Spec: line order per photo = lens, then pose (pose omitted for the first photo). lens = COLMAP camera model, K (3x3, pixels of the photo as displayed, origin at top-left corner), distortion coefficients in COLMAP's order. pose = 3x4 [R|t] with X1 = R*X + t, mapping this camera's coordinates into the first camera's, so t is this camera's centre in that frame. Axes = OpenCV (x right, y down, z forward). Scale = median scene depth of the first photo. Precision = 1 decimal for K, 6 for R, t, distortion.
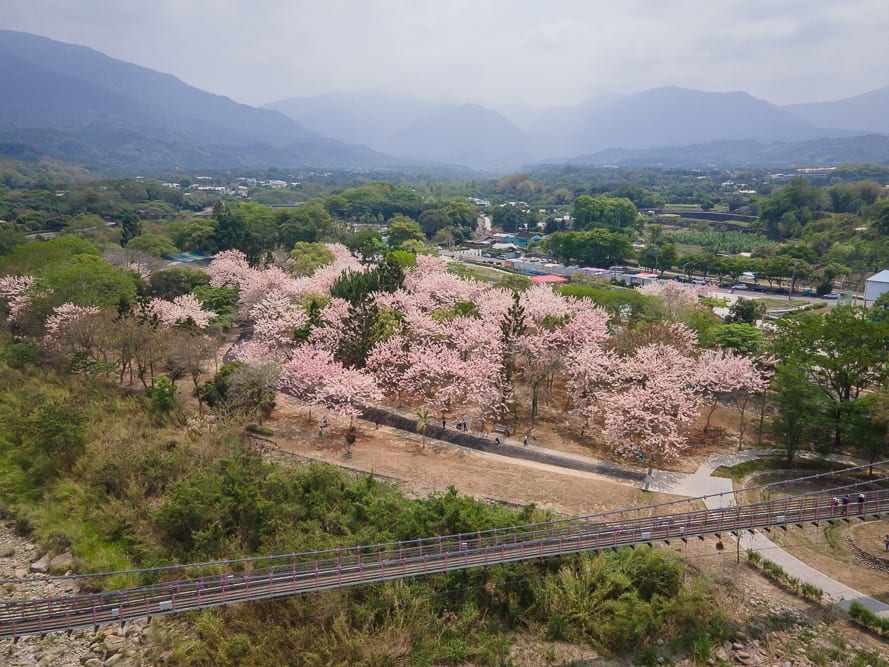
lens RADIAL K [[655.5, 0, 446.4], [0, 655.5, 330.1], [0, 0, 1]] dist [0.030216, 0.016642]
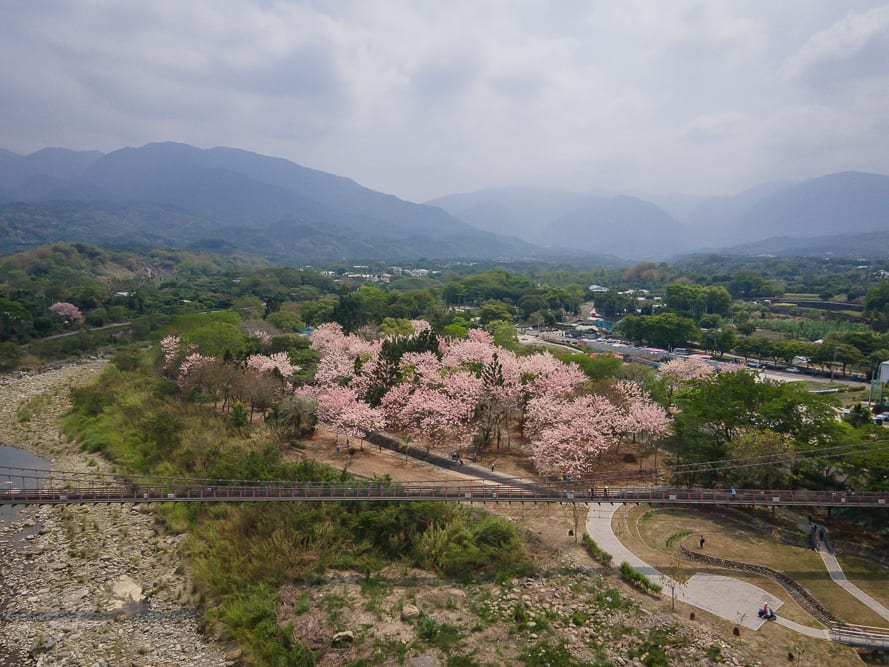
lens RADIAL K [[655.5, 0, 442.4], [0, 655.5, 333.9], [0, 0, 1]] dist [0.030216, 0.016642]
pose [[0.972007, 0.026534, -0.233449, 0.113532], [-0.055670, 0.991318, -0.119117, 0.024268], [0.228261, 0.128779, 0.965046, -0.100194]]
